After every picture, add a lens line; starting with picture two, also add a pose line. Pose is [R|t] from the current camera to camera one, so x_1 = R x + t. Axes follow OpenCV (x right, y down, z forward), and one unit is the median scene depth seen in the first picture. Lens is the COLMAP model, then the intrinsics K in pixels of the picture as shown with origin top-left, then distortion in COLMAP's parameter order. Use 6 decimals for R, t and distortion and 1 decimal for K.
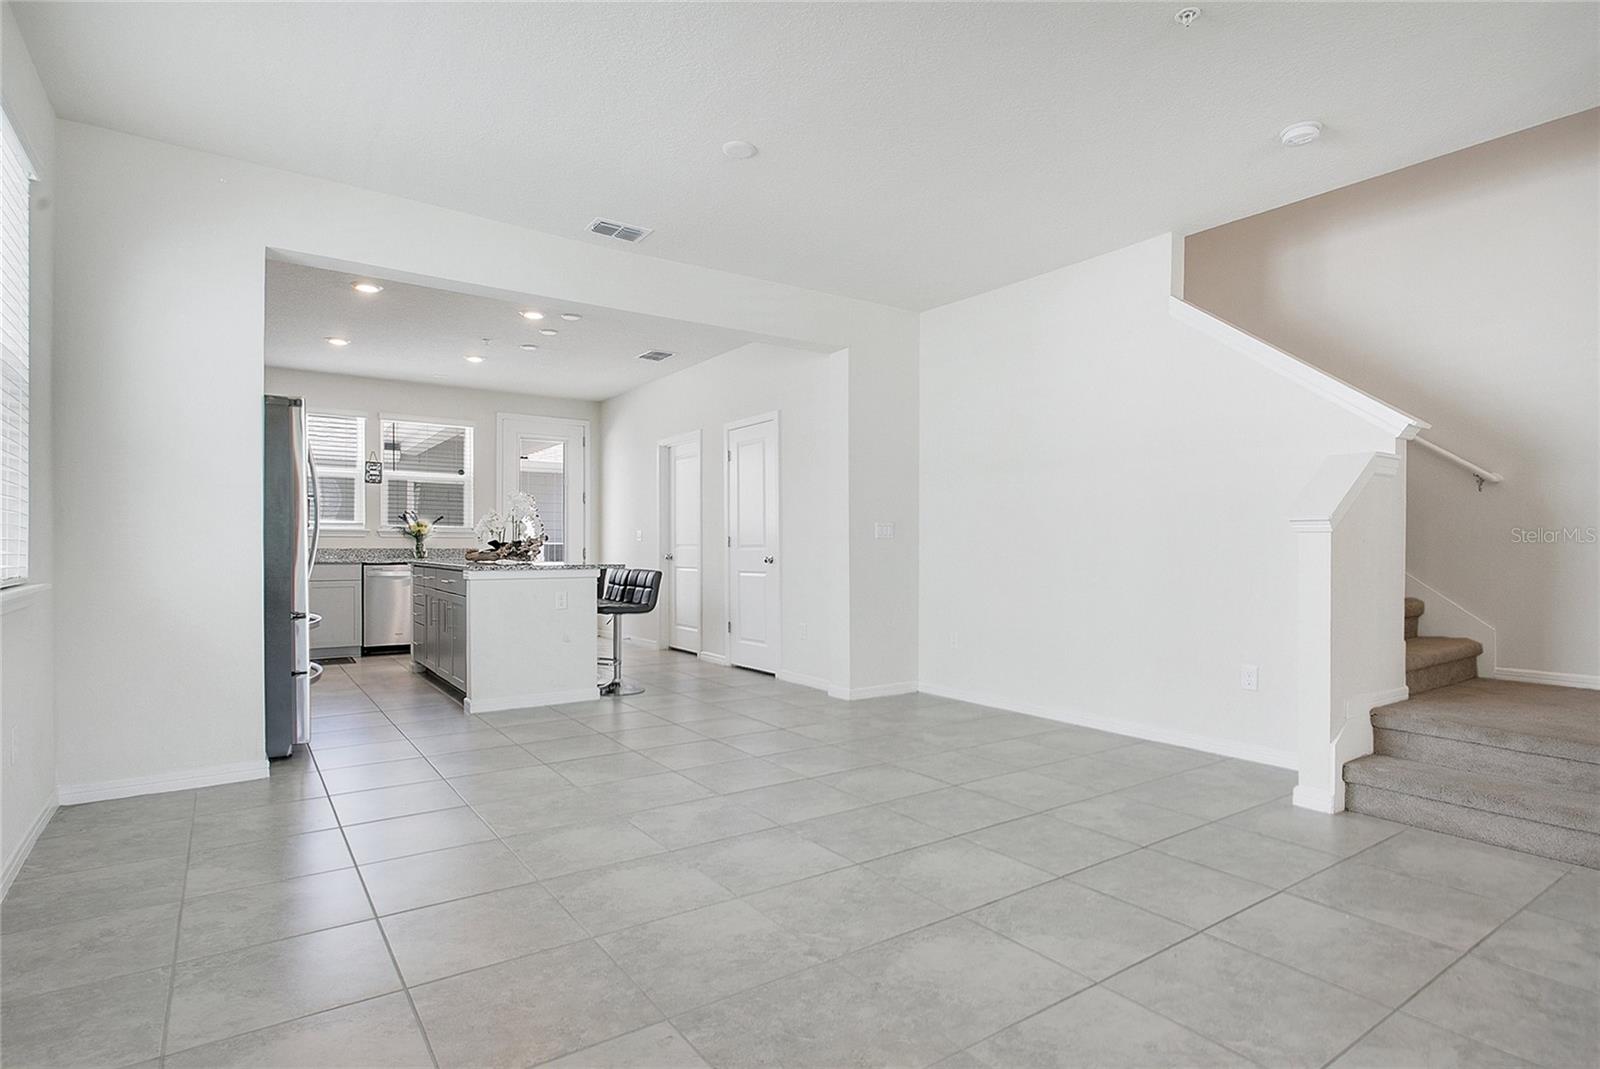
lens RADIAL K [[823.4, 0, 807.0], [0, 823.4, 545.1], [0, 0, 1]] dist [-0.046341, 0.001024]
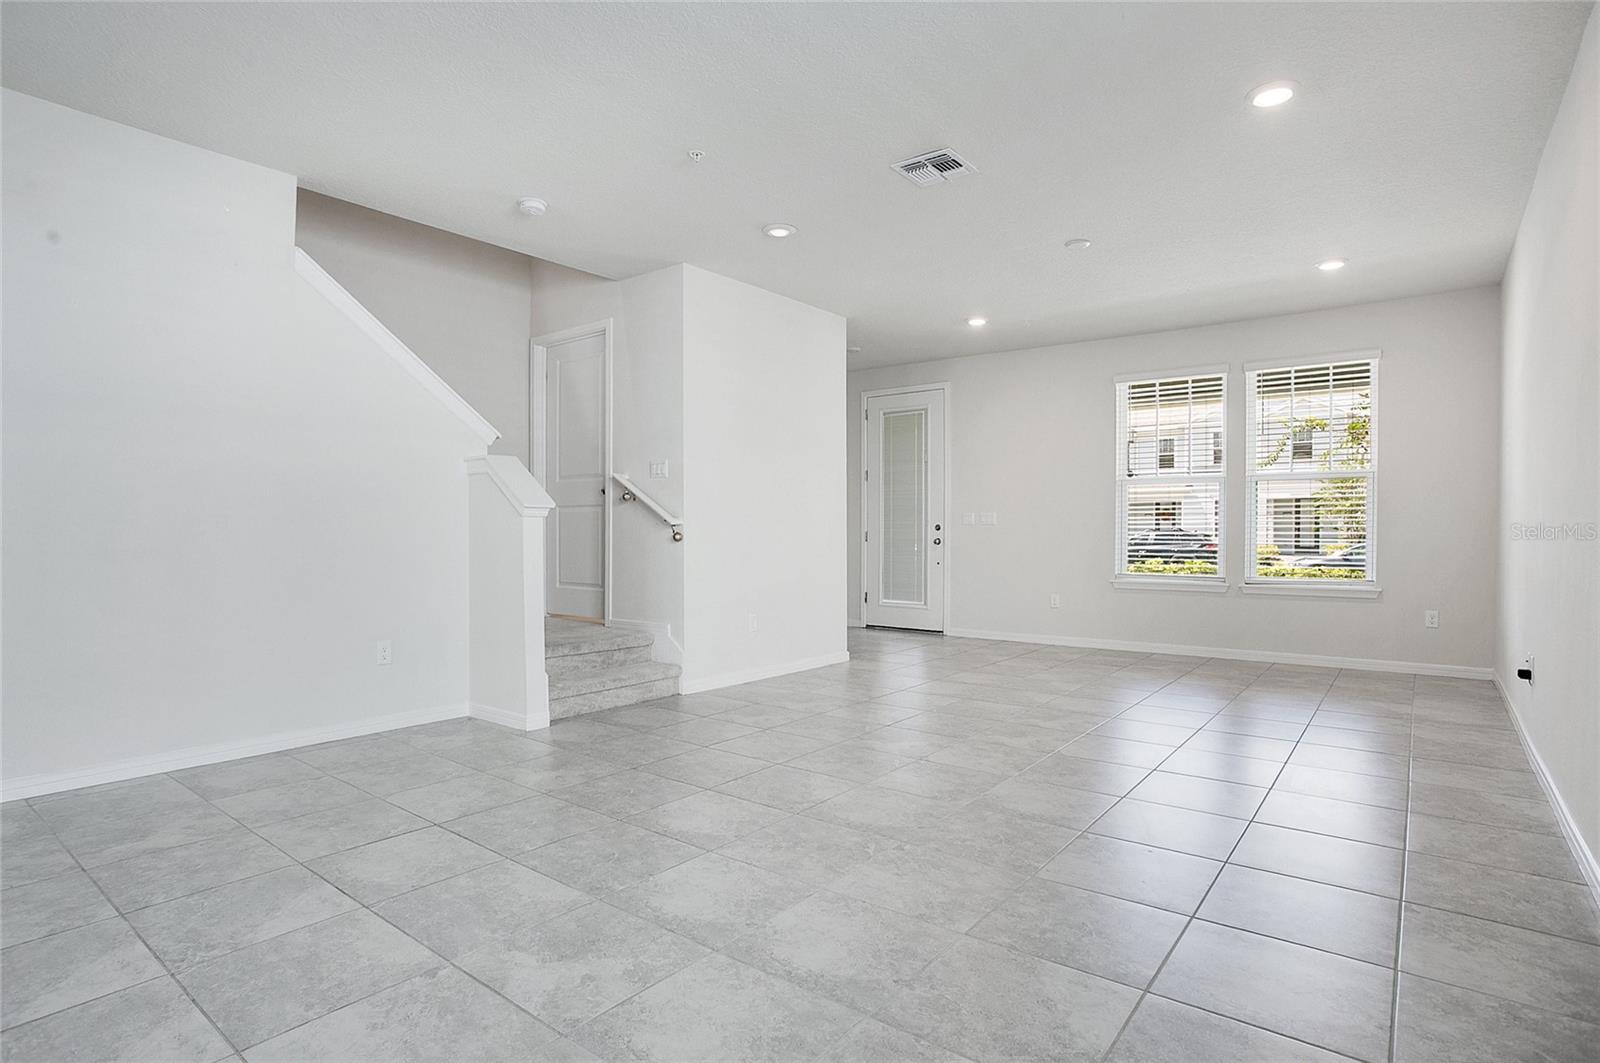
lens RADIAL K [[823.4, 0, 792.3], [0, 823.4, 534.2], [0, 0, 1]] dist [-0.046341, 0.001024]
pose [[-0.284026, -0.009835, 0.958766, -0.870285], [-0.004315, 0.999950, 0.008980, -0.002806], [-0.958807, -0.001587, -0.284054, 1.130450]]
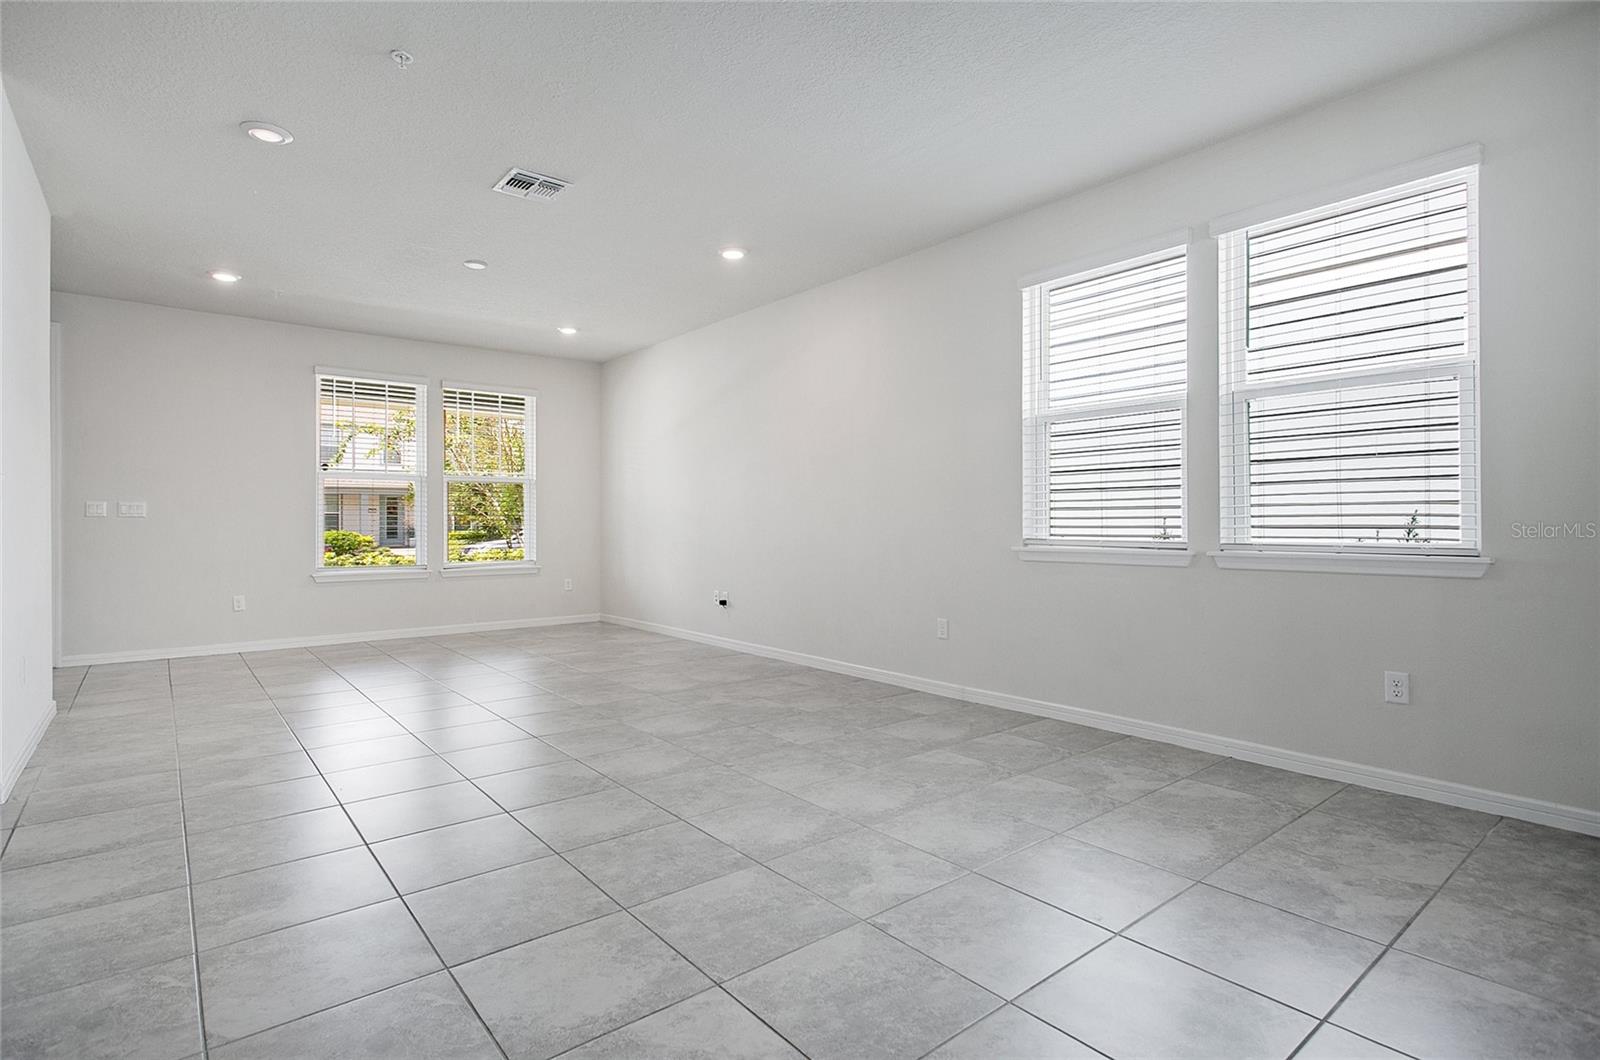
lens RADIAL K [[786.3, 0, 800.0], [0, 786.3, 528.8], [0, 0, 1]] dist [-0.024873, -0.000148]
pose [[-0.997392, -0.000309, -0.072176, -0.016228], [-0.000711, 0.999984, 0.005549, 0.004401], [0.072173, 0.005586, -0.997377, 1.933083]]
